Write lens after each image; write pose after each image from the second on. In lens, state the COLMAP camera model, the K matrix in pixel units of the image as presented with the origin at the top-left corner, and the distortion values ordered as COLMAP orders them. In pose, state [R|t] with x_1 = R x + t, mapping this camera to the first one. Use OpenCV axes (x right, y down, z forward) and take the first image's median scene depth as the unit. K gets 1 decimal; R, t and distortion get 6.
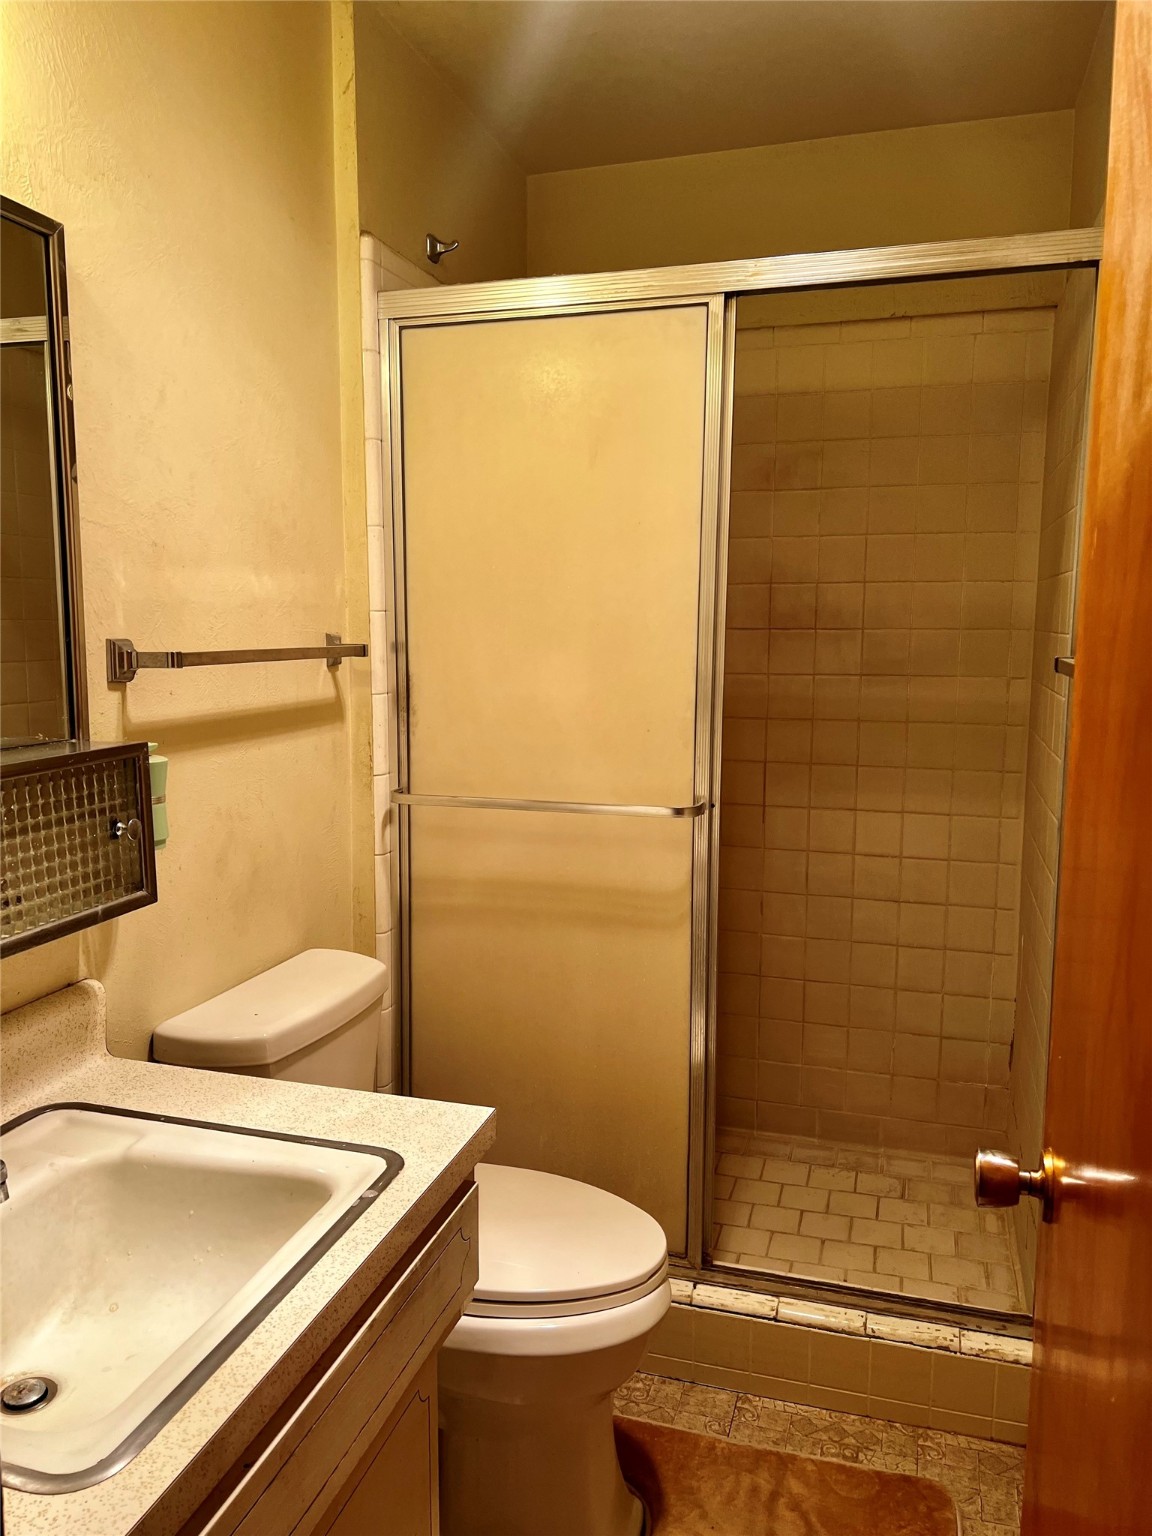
lens RADIAL K [[1156.8, 0, 565.8], [0, 1156.8, 777.3], [0, 0, 1]] dist [0.058498, -0.060740]
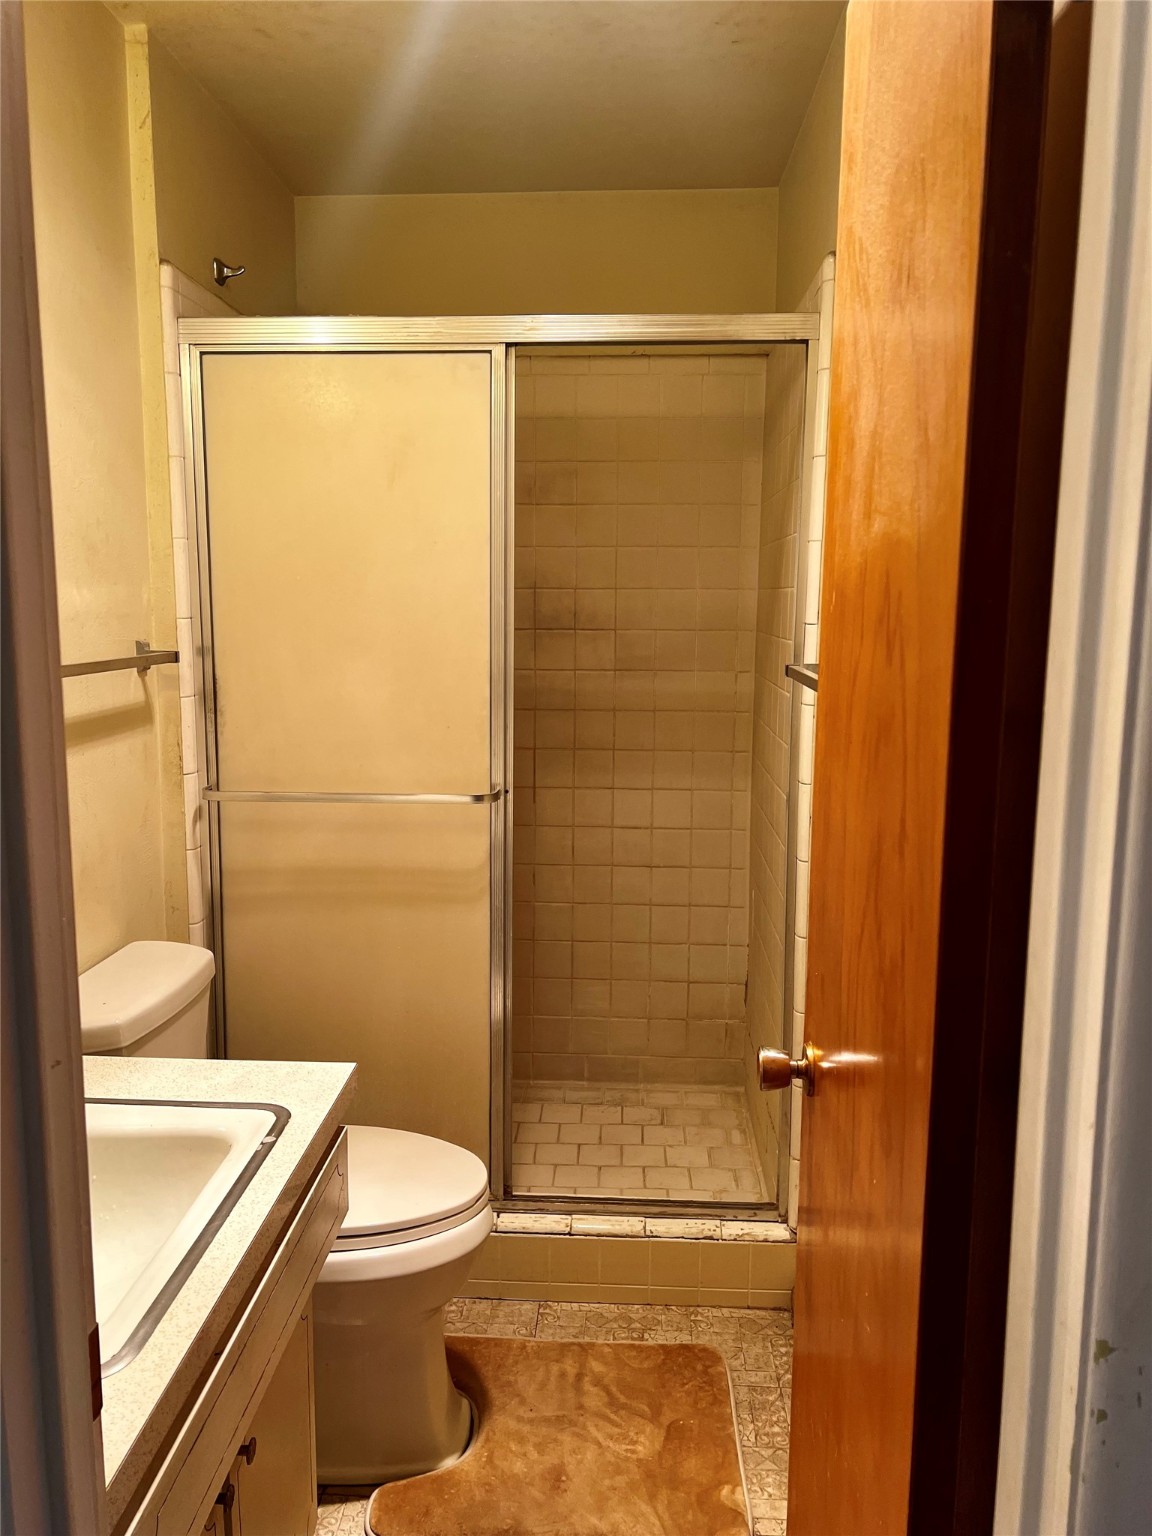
lens RADIAL K [[1148.4, 0, 567.5], [0, 1148.4, 773.9], [0, 0, 1]] dist [0.064438, -0.067094]
pose [[0.971993, -0.033079, 0.232668, -0.074931], [0.029312, 0.999378, 0.019629, -0.013068], [-0.233173, -0.012259, 0.972358, -0.108448]]
